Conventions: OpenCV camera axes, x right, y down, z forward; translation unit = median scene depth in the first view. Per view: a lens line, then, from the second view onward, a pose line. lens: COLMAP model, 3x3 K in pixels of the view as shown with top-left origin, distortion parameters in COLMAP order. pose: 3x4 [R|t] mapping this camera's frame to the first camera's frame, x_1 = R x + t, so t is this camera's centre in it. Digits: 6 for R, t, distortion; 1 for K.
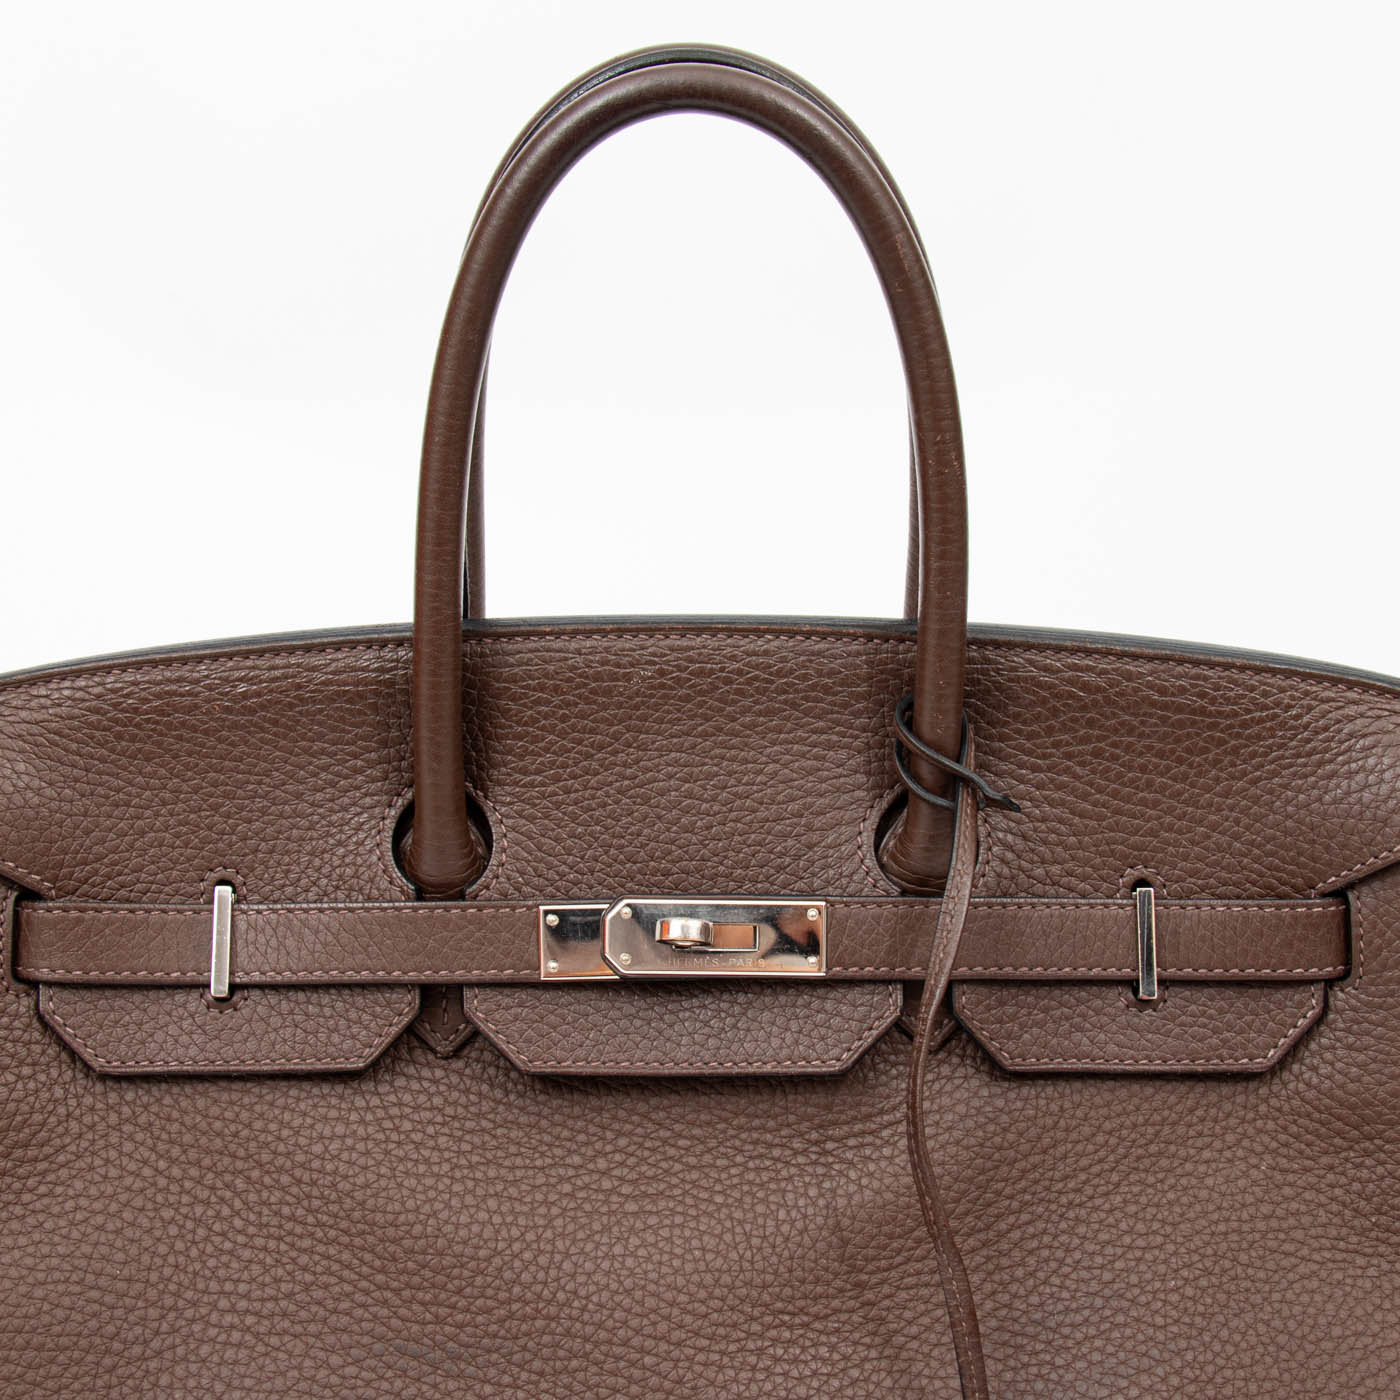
lens RADIAL K [[2781.6, 0, 722.7], [0, 2781.6, 742.0], [0, 0, 1]] dist [-0.152904, 0.616233]
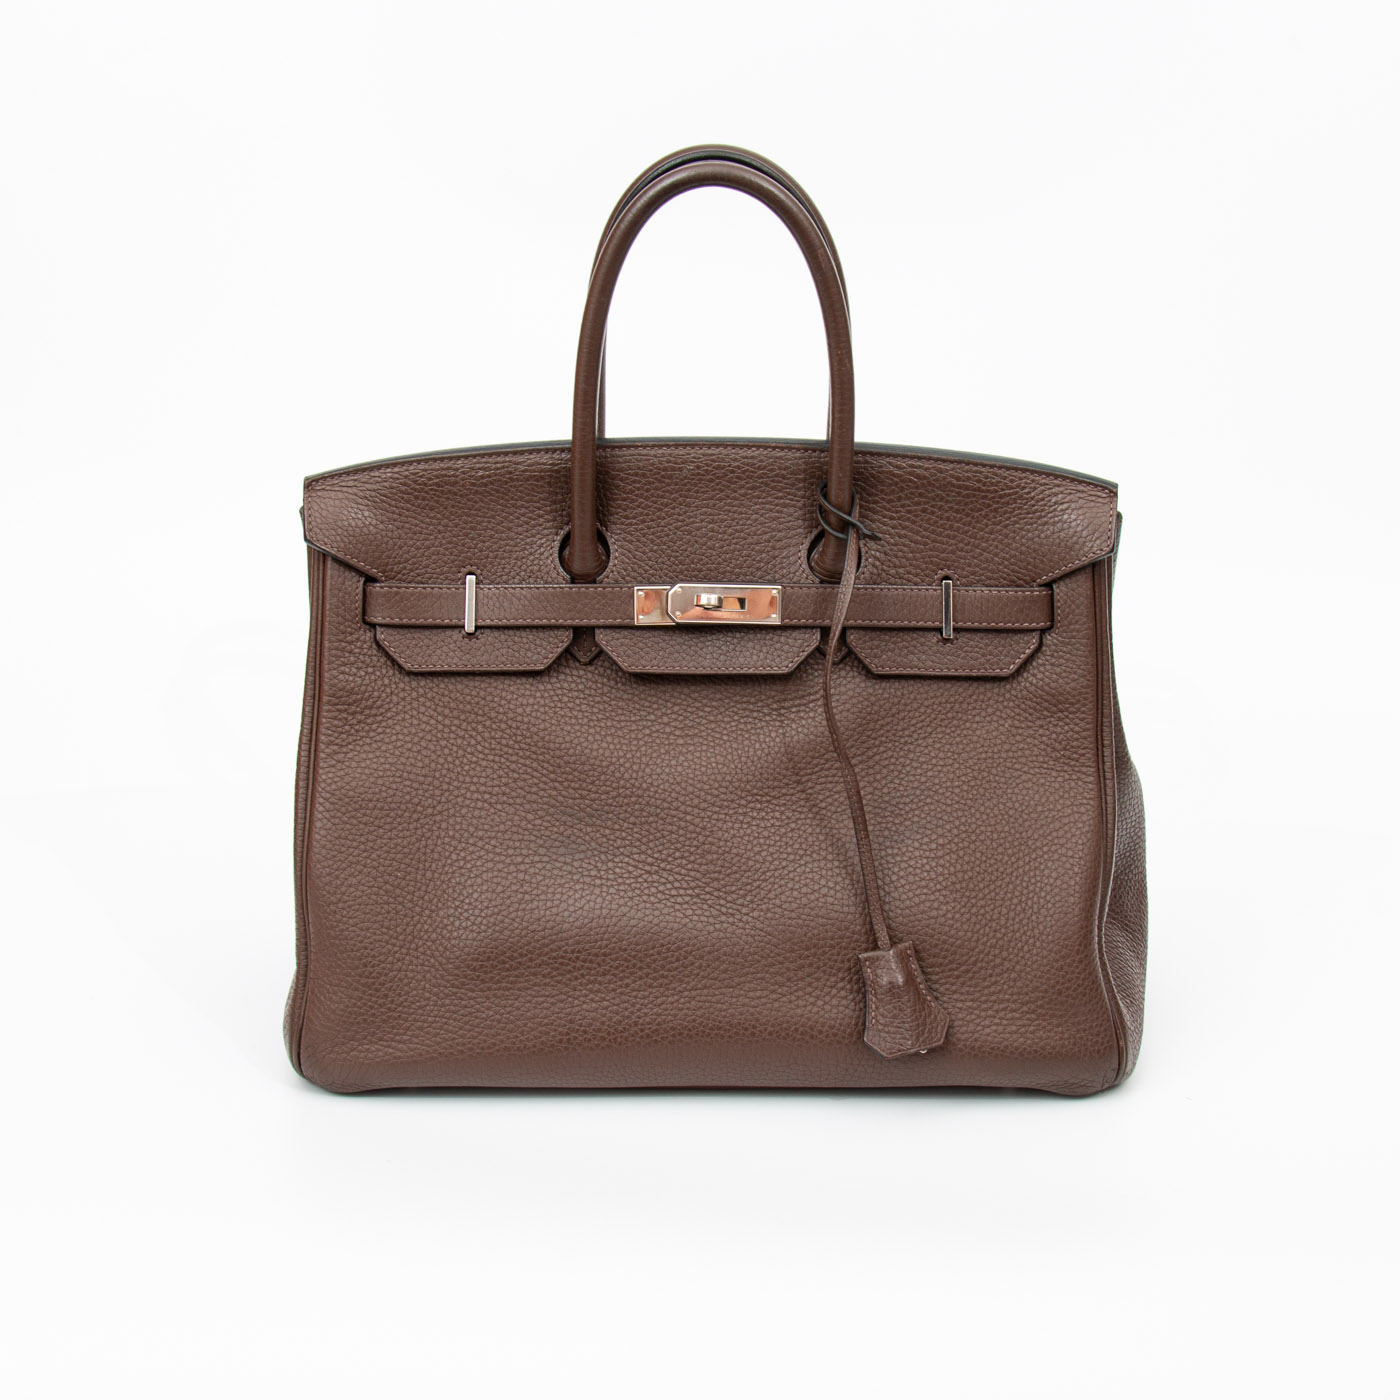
lens RADIAL K [[2781.6, 0, 722.7], [0, 2781.6, 742.0], [0, 0, 1]] dist [-0.152904, 0.616233]
pose [[0.999769, 0.010512, -0.018748, 0.033489], [-0.008091, 0.992147, 0.124814, -0.076691], [0.019912, -0.124634, 0.992003, -0.943630]]
